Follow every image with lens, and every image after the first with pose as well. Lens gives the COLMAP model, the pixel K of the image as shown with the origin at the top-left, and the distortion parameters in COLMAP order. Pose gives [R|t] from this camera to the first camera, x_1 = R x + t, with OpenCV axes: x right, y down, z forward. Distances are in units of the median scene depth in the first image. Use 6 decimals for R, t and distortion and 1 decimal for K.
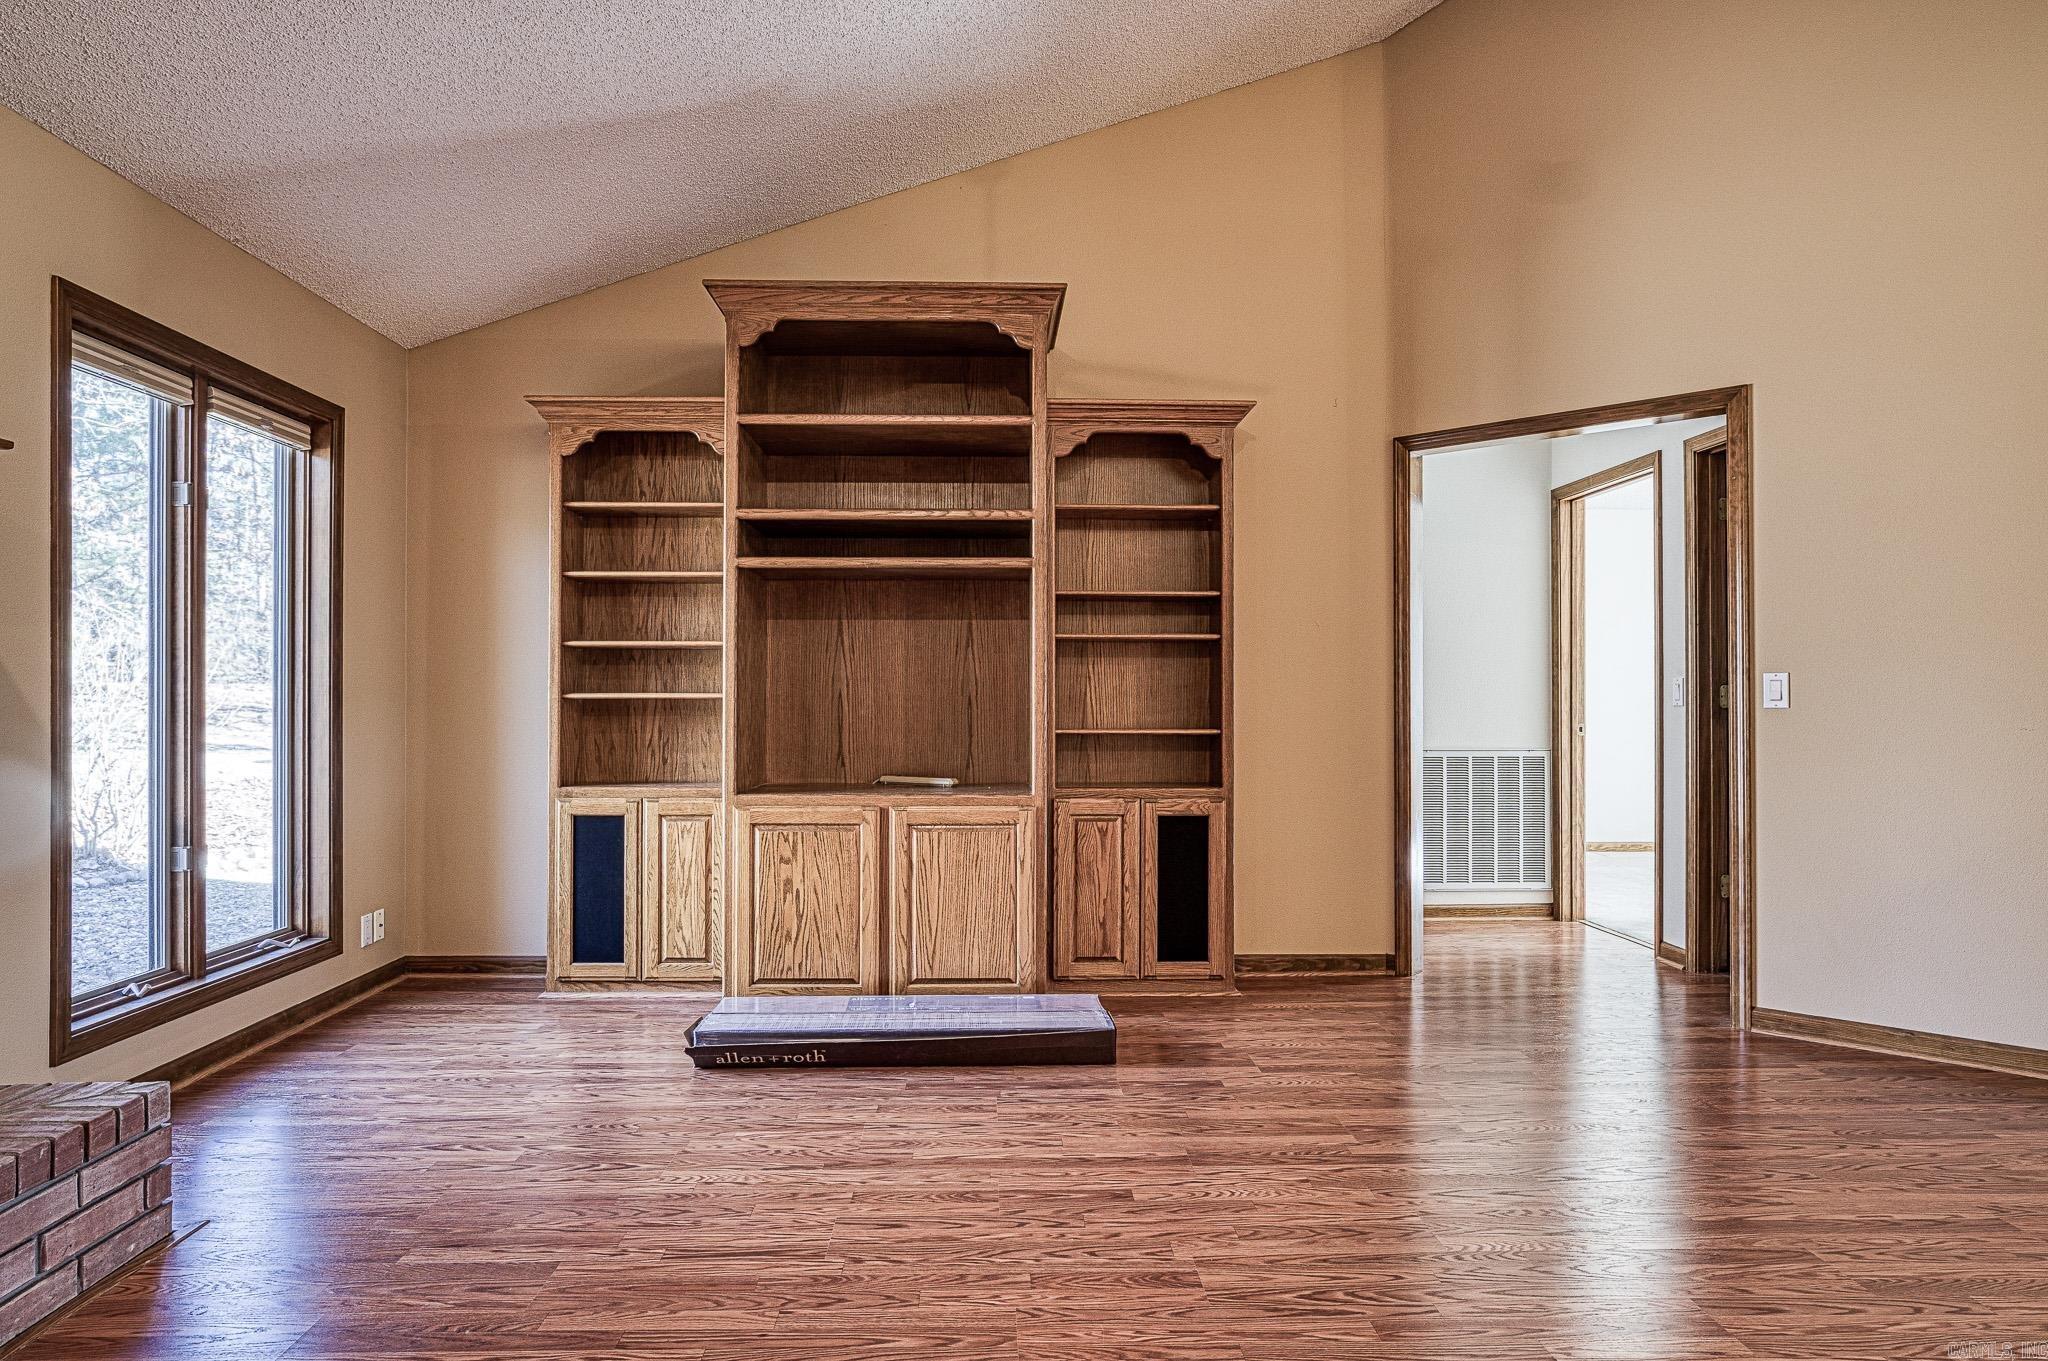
lens RADIAL K [[1208.2, 0, 1035.0], [0, 1208.2, 686.7], [0, 0, 1]] dist [-0.031252, 0.019402]
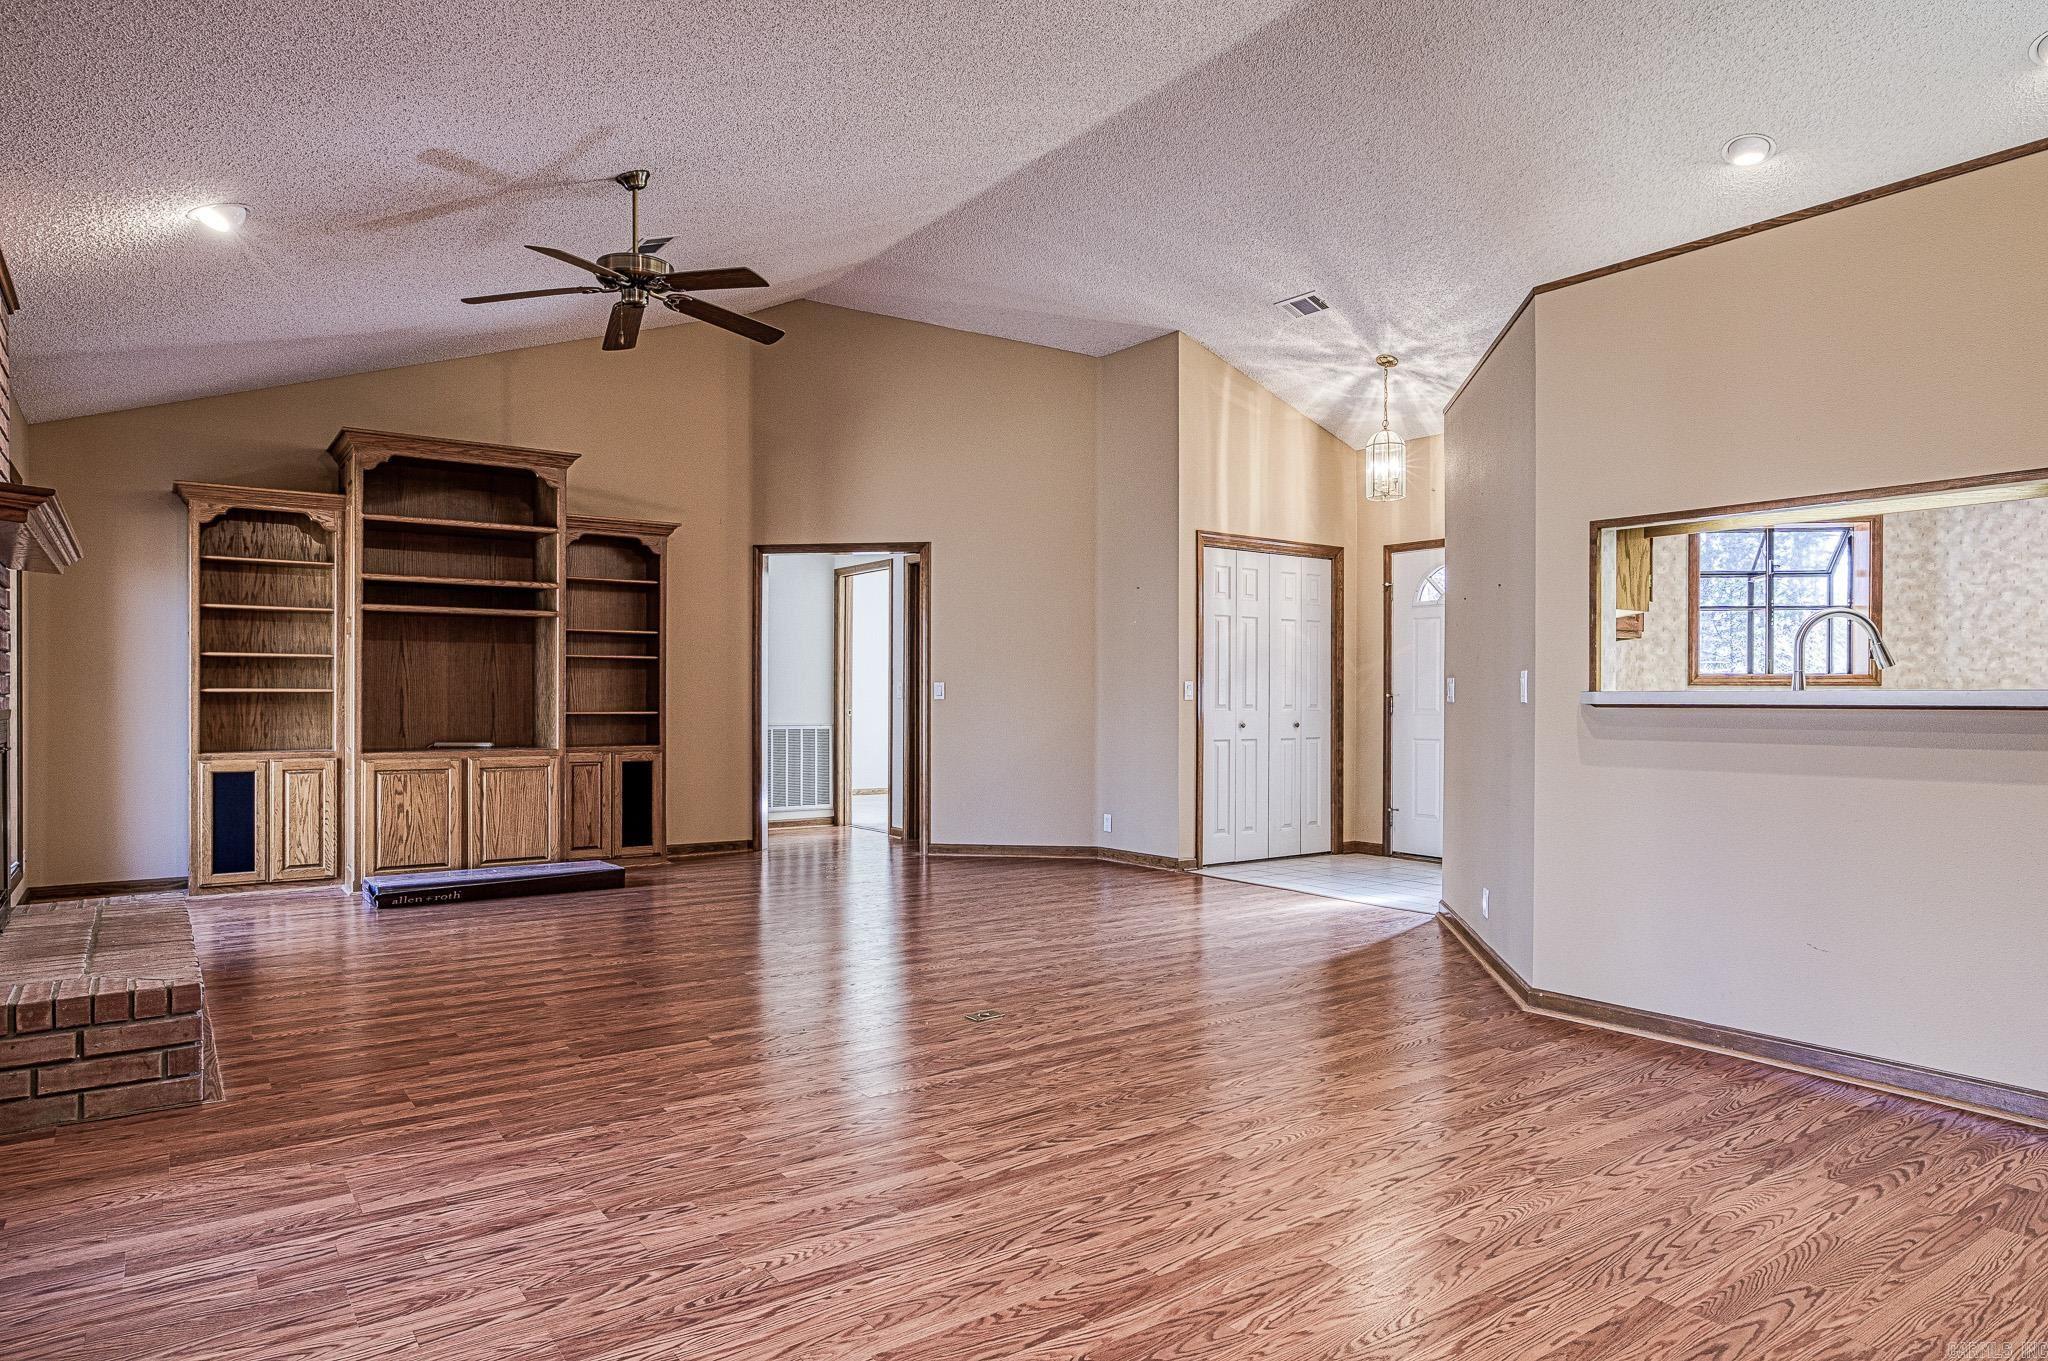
lens RADIAL K [[1208.2, 0, 1043.3], [0, 1208.2, 697.1], [0, 0, 1]] dist [-0.031252, 0.019402]
pose [[0.830667, 0.002182, 0.556765, -0.367261], [-0.009704, 0.999897, 0.010560, -0.009265], [-0.556685, -0.014175, 0.830603, -0.777901]]
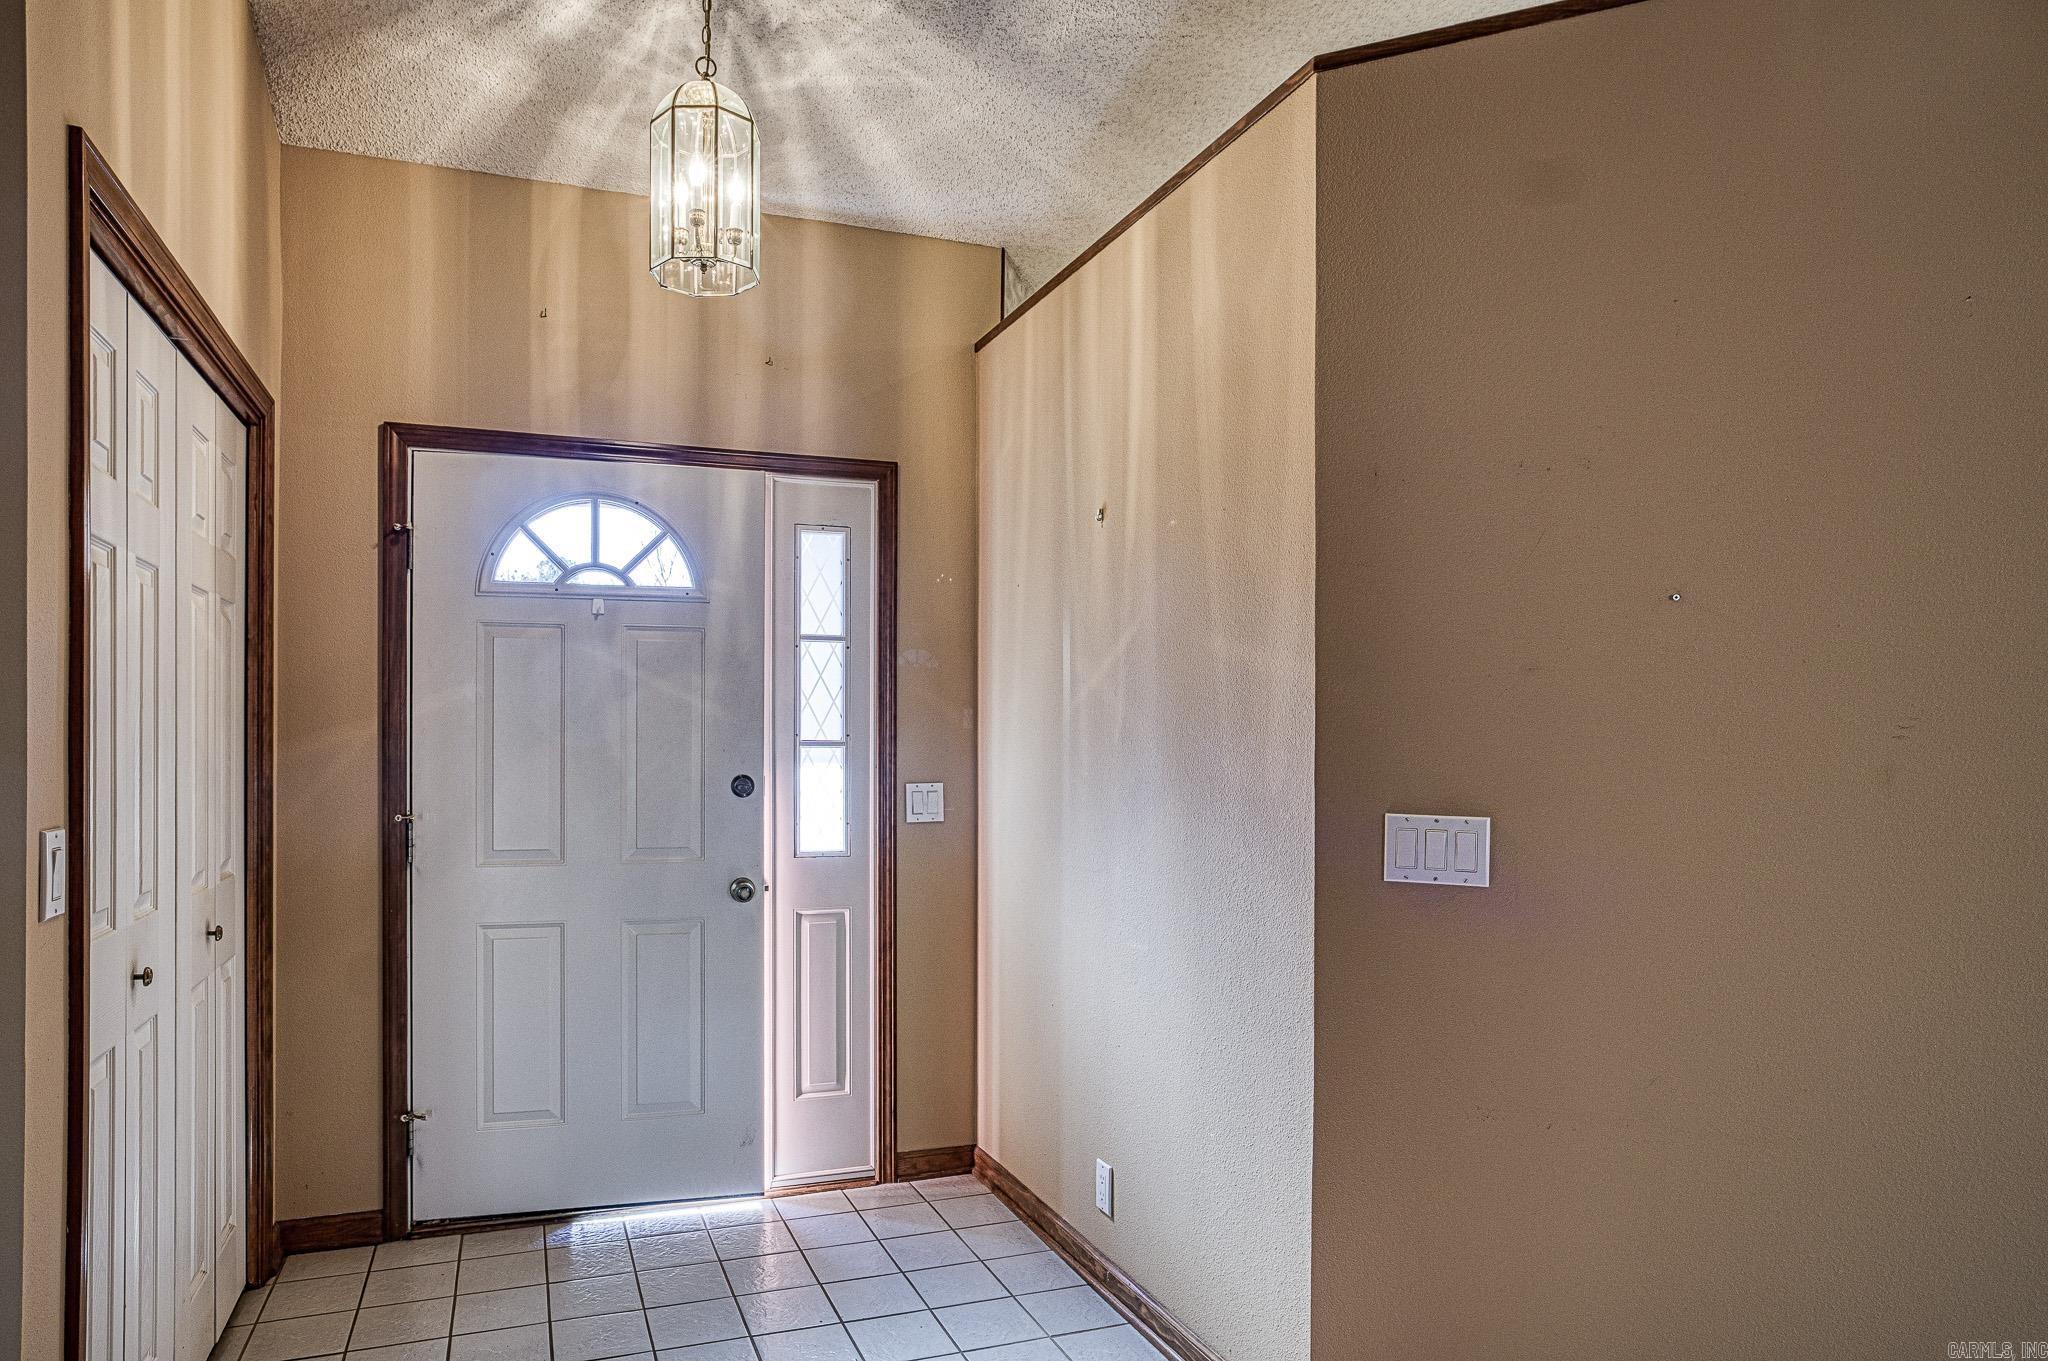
lens RADIAL K [[1208.2, 0, 919.1], [0, 1208.2, 737.2], [0, 0, 1]] dist [-0.031252, 0.019402]
pose [[-0.278484, 0.005832, 0.960423, 0.391852], [-0.014321, 0.999845, -0.010223, -0.043408], [-0.960334, -0.016601, -0.278358, 0.448821]]
